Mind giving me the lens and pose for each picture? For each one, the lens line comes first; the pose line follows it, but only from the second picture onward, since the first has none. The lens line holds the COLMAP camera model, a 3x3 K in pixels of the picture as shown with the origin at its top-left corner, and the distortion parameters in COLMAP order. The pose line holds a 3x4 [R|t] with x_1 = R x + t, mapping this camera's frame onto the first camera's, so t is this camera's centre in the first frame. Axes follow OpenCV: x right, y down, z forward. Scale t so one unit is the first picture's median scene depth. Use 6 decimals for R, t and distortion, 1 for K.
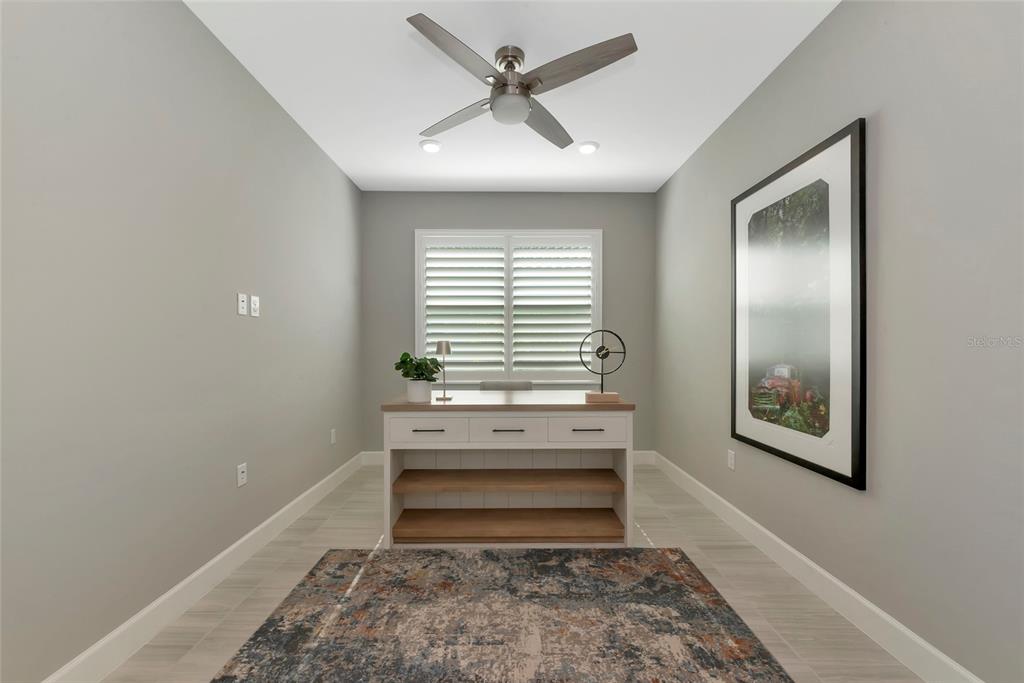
lens RADIAL K [[389.9, 0, 507.4], [0, 389.9, 348.6], [0, 0, 1]] dist [-0.009504, 0.000028]
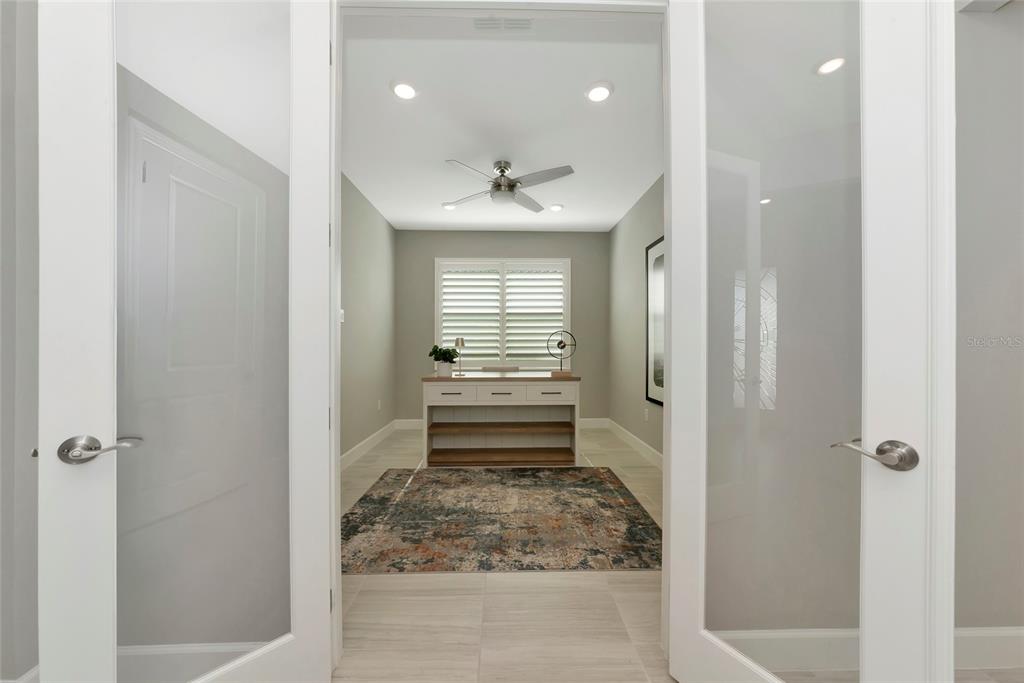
lens RADIAL K [[365.5, 0, 508.0], [0, 365.5, 316.3], [0, 0, 1]] dist [-0.007643, -0.000092]
pose [[0.999937, 0.000226, 0.011218, 0.013729], [0.000752, 0.996199, -0.087106, 0.026886], [-0.011196, 0.087109, 0.996136, -0.562572]]
